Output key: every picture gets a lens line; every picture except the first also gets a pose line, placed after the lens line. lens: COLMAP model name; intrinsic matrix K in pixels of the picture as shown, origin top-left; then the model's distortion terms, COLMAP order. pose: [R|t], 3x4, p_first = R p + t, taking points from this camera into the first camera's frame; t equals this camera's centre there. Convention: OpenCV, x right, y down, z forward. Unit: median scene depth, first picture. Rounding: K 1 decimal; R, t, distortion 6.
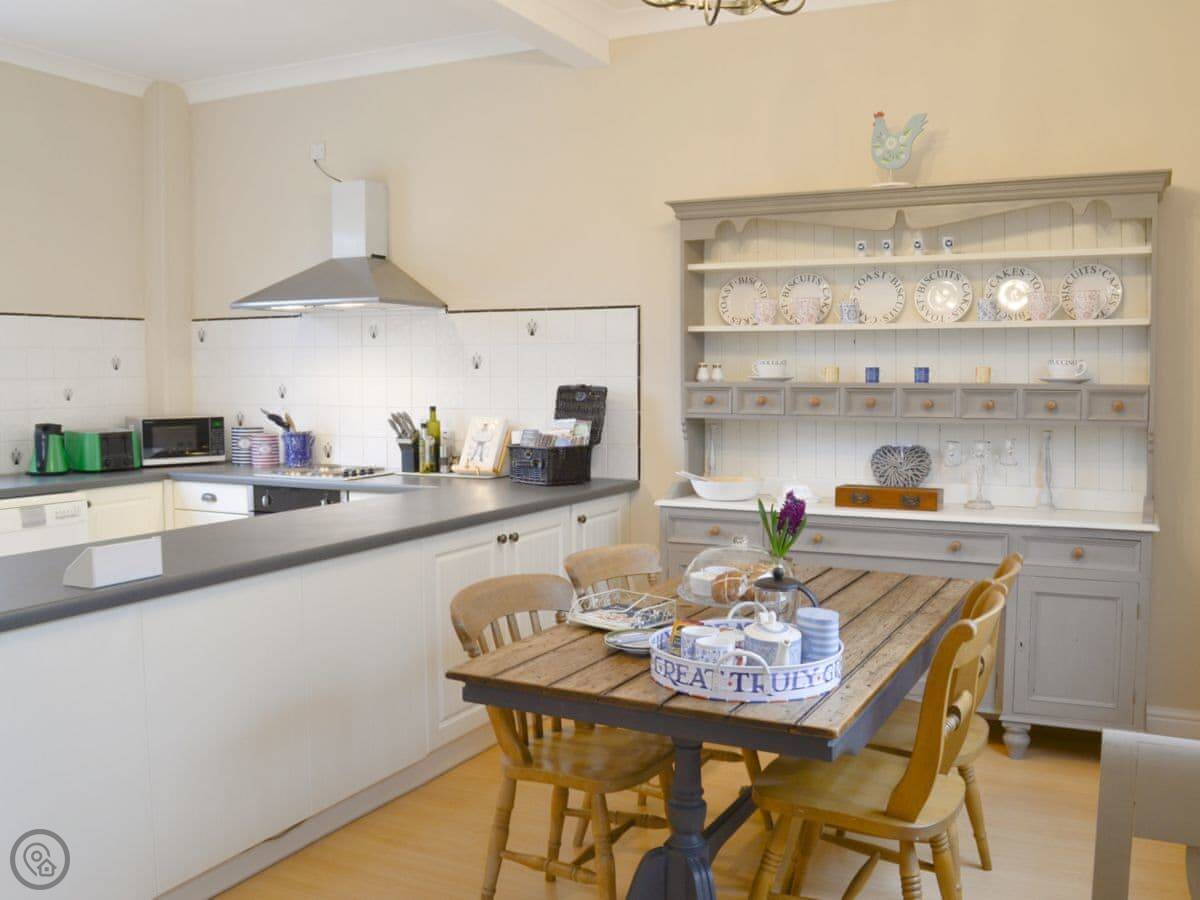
lens RADIAL K [[1100.1, 0, 557.3], [0, 1100.1, 450.2], [0, 0, 1]] dist [-0.084413, -0.001858]
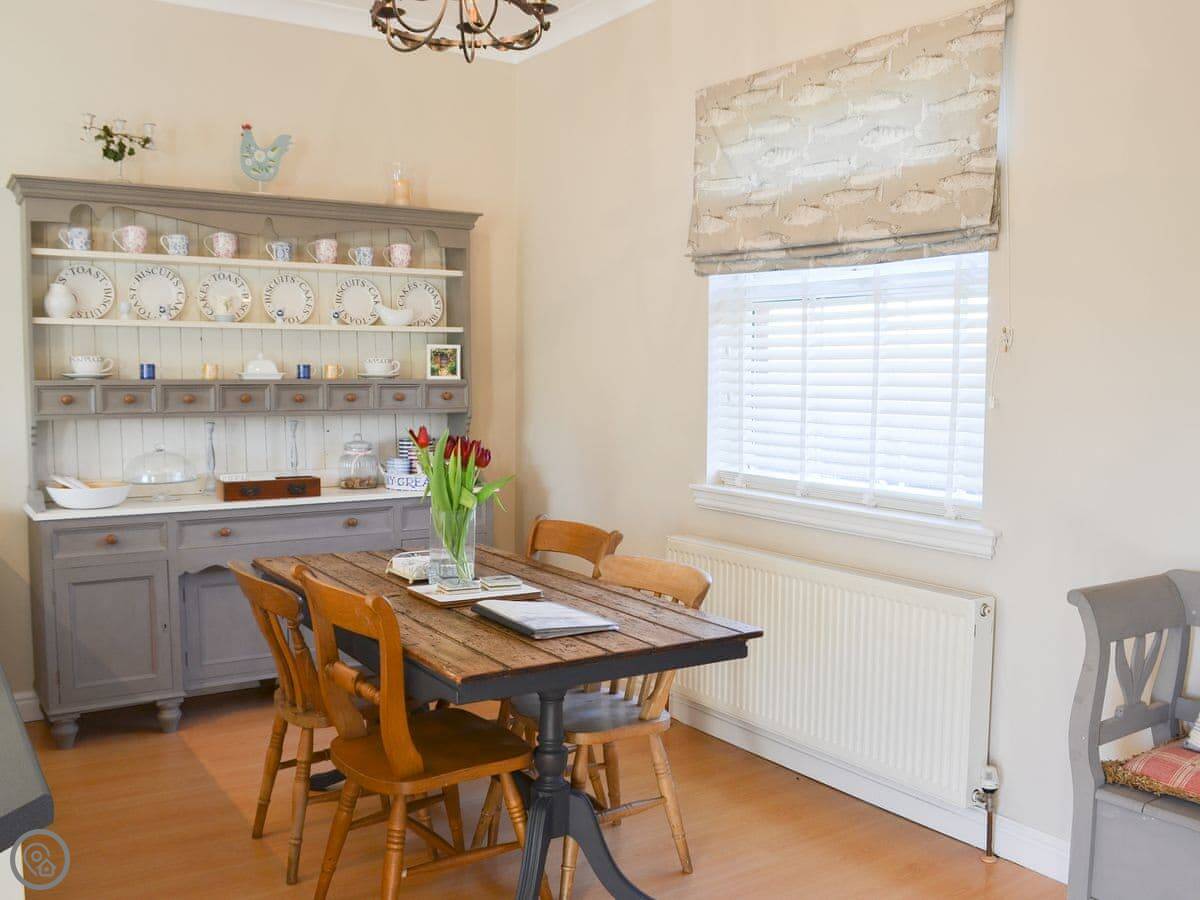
lens RADIAL K [[1090.8, 0, 483.4], [0, 1090.8, 408.5], [0, 0, 1]] dist [-0.051899, -0.003995]
pose [[0.543220, -0.028037, 0.839122, -0.480377], [0.058602, 0.998271, -0.004583, -0.015583], [-0.837543, 0.051663, 0.543924, 0.242696]]
